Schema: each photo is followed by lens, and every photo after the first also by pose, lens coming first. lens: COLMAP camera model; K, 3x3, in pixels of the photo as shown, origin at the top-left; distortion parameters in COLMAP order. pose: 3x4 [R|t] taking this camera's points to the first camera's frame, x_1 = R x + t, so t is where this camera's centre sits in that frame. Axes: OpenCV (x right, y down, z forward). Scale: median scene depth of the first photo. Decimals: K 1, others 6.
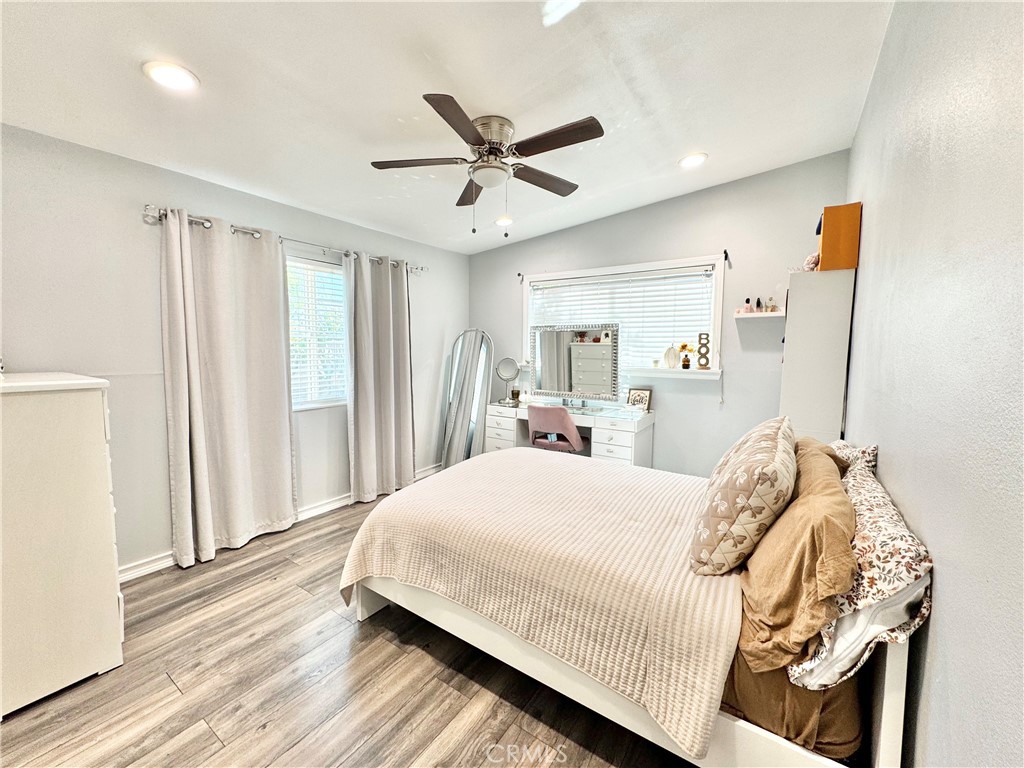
lens RADIAL K [[410.3, 0, 507.5], [0, 410.3, 380.7], [0, 0, 1]] dist [-0.002471, -0.000231]
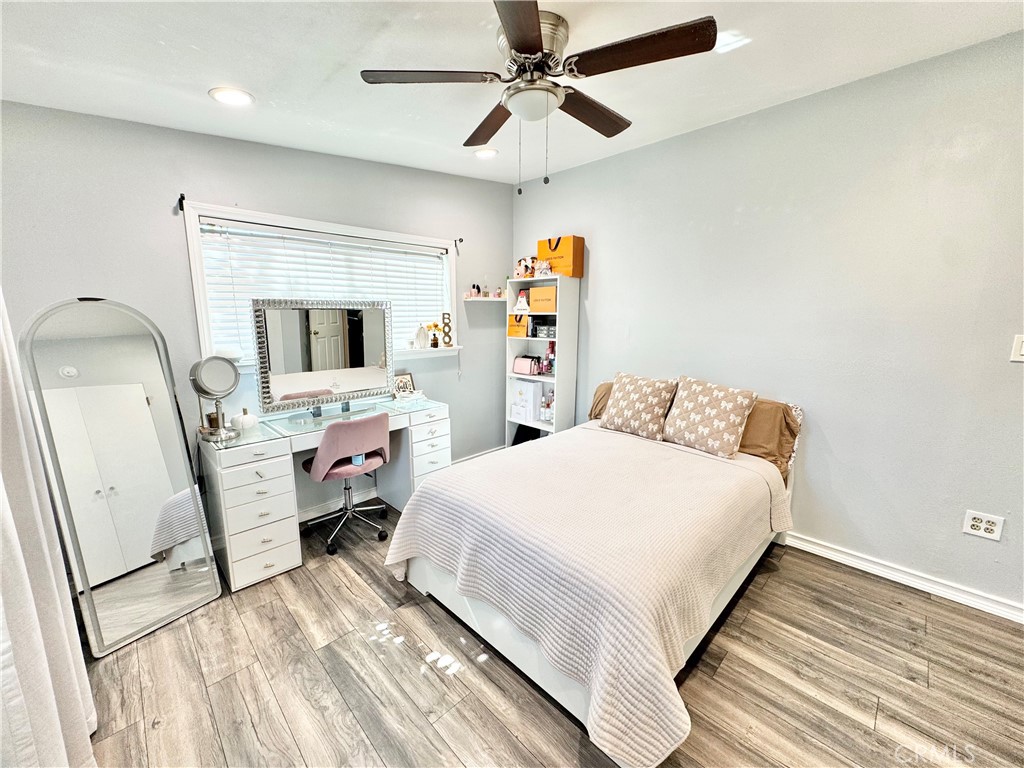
lens RADIAL K [[410.3, 0, 507.9], [0, 410.3, 383.0], [0, 0, 1]] dist [-0.002471, -0.000231]
pose [[0.181847, -0.174916, 0.967645, -0.564956], [0.080923, 0.983376, 0.162552, -0.097605], [-0.979991, 0.048745, 0.192979, 0.641447]]
